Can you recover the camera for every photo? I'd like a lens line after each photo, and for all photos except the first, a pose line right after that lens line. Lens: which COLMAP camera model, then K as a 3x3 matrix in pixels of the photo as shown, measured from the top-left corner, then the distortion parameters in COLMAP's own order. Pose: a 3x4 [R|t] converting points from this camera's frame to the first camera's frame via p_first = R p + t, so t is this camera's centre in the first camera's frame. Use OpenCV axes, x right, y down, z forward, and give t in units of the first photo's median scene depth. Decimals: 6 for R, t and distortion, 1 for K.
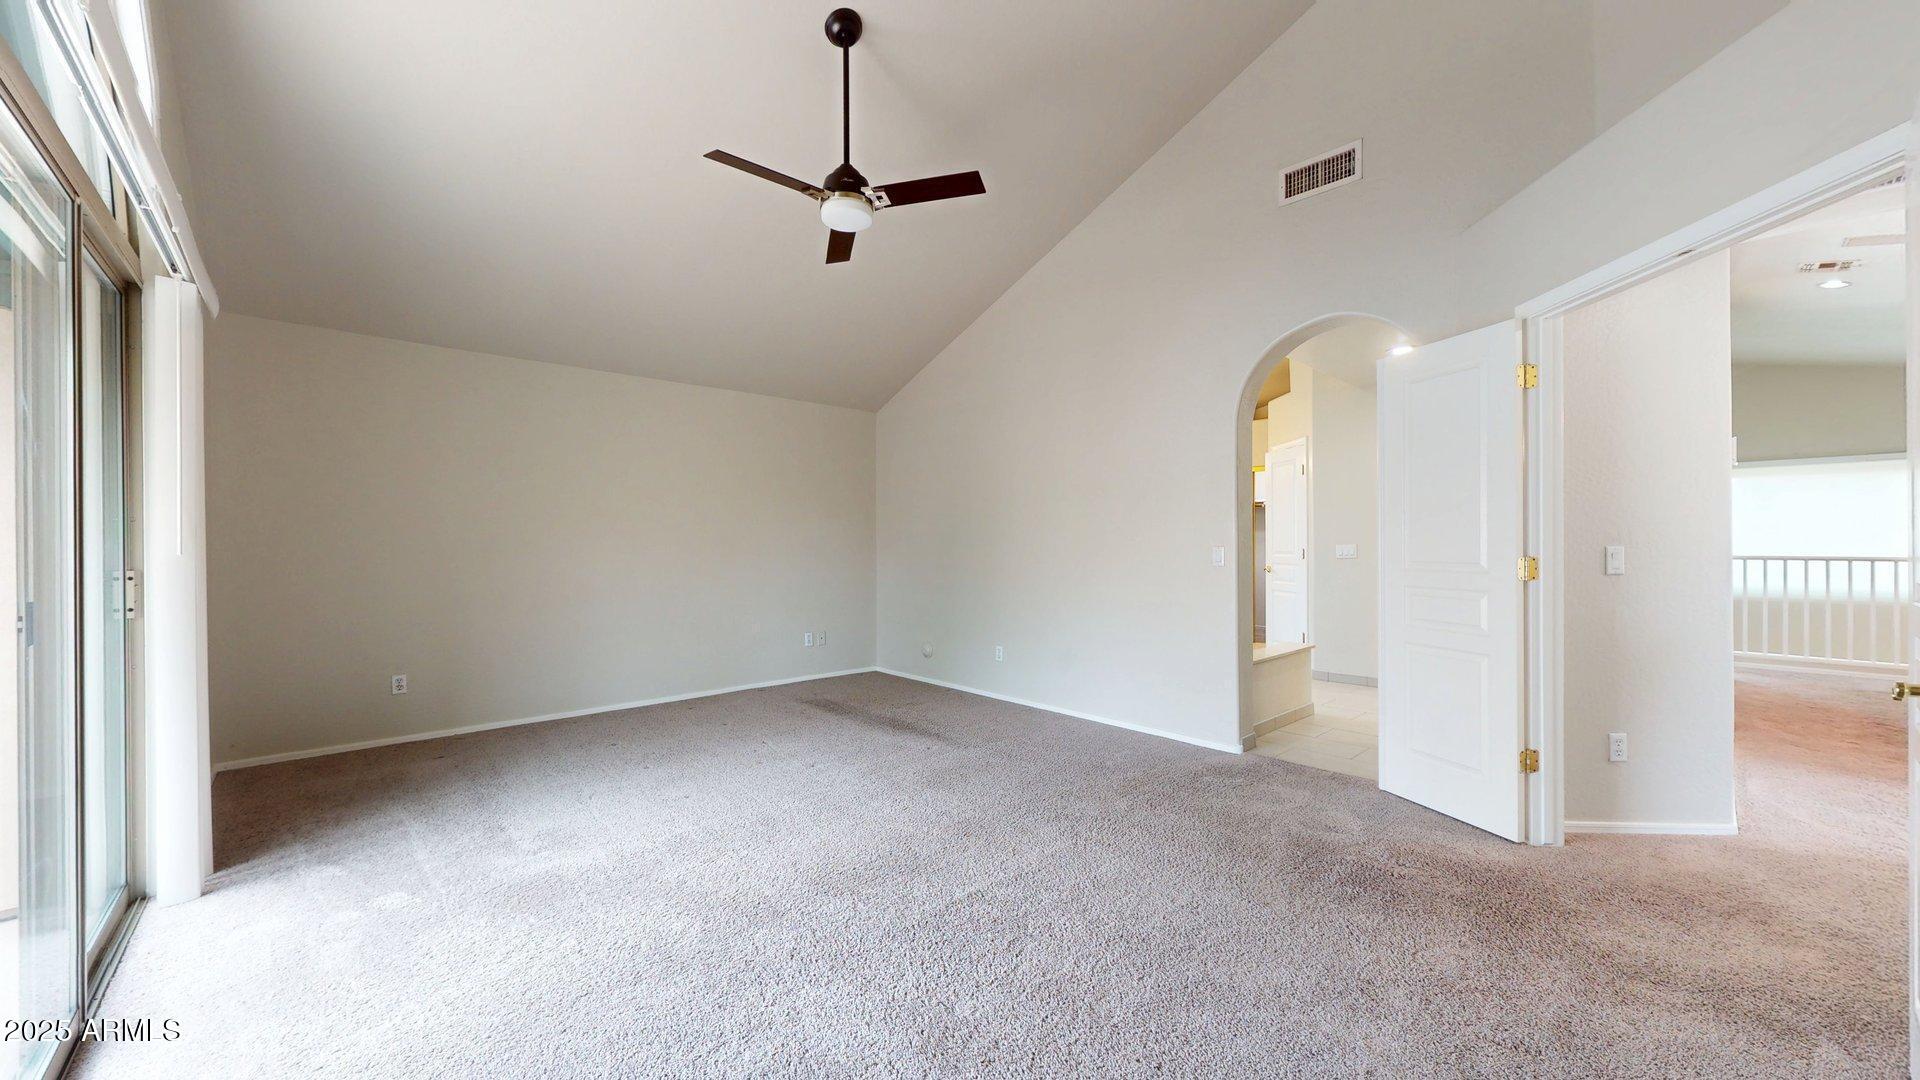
lens RADIAL K [[700.7, 0, 959.4], [0, 700.7, 539.1], [0, 0, 1]] dist [0.000091, 0.000010]
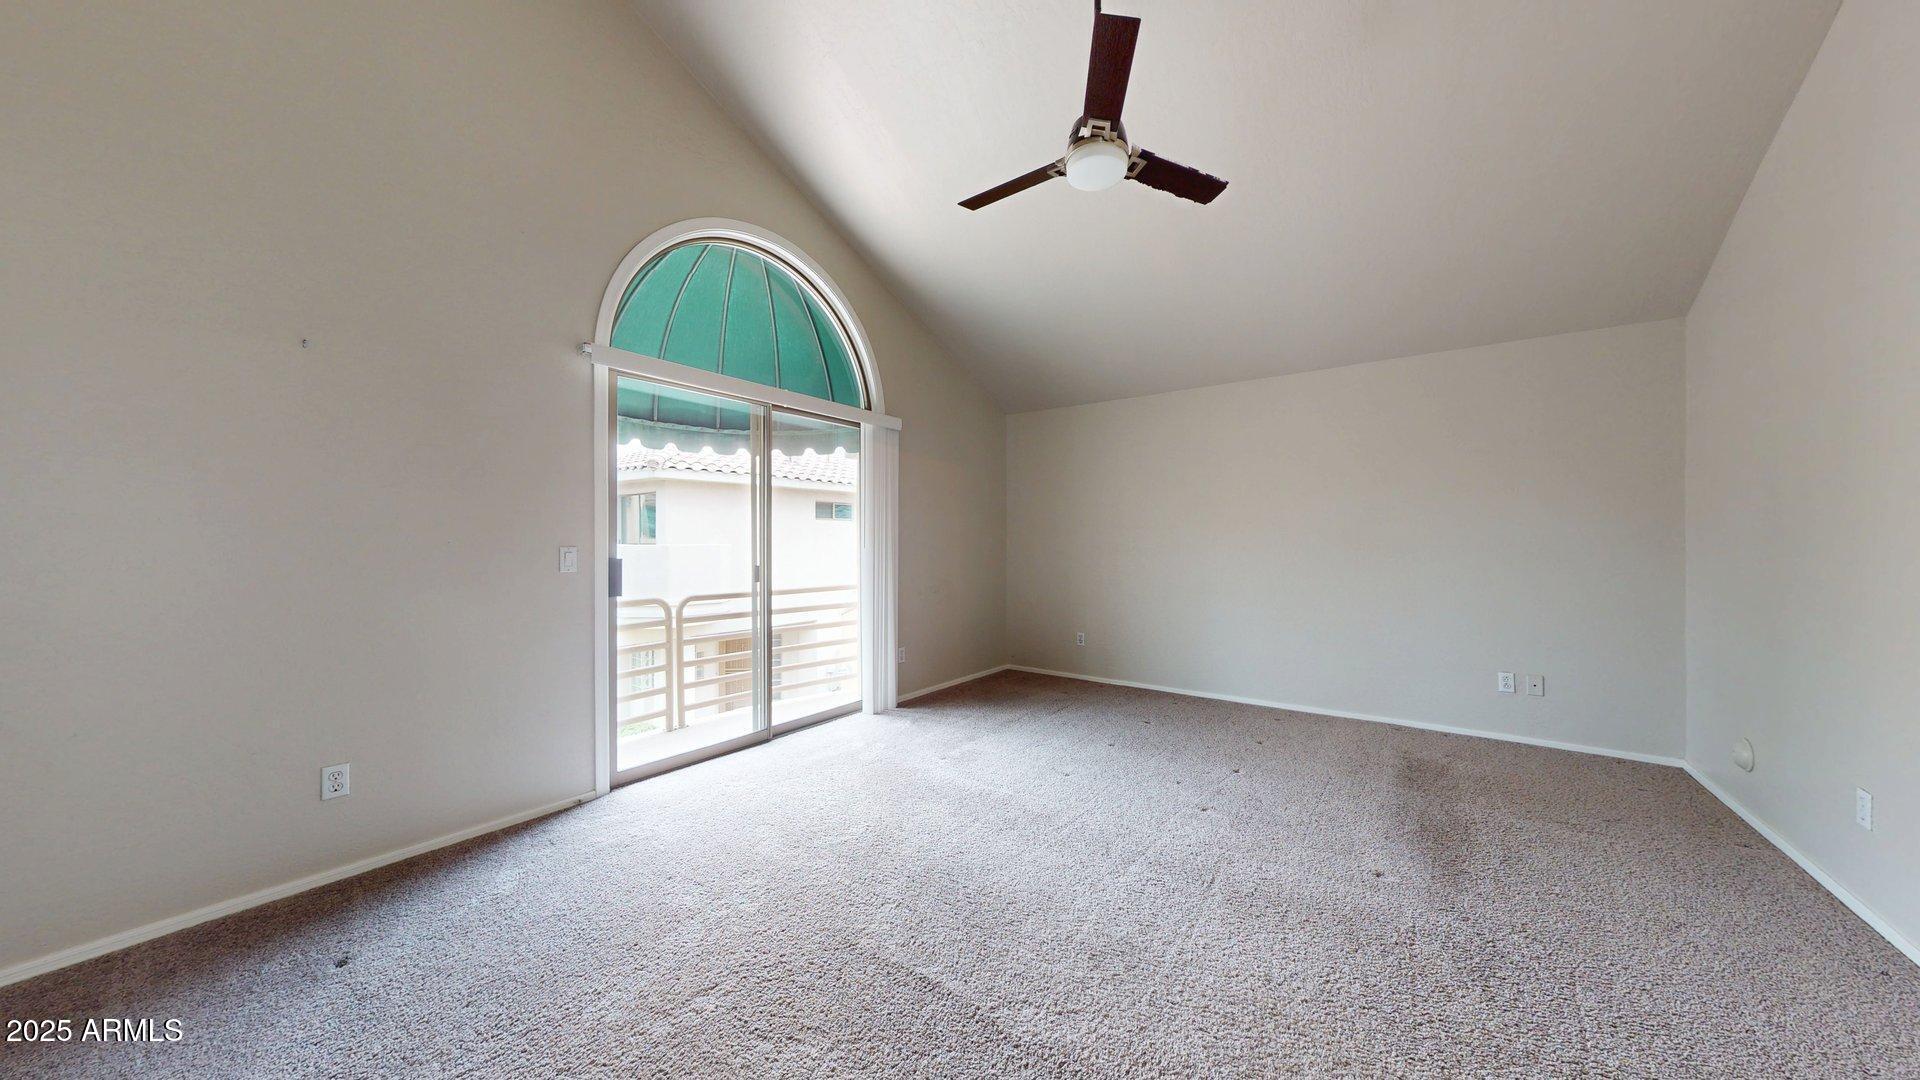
lens RADIAL K [[605.9, 0, 973.1], [0, 605.9, 545.2], [0, 0, 1]] dist [-0.001624, 0.000275]
pose [[0.181722, -0.001721, -0.983349, 0.417544], [0.005483, 0.999985, -0.000737, 0.005845], [0.983335, -0.005258, 0.181728, 0.547184]]
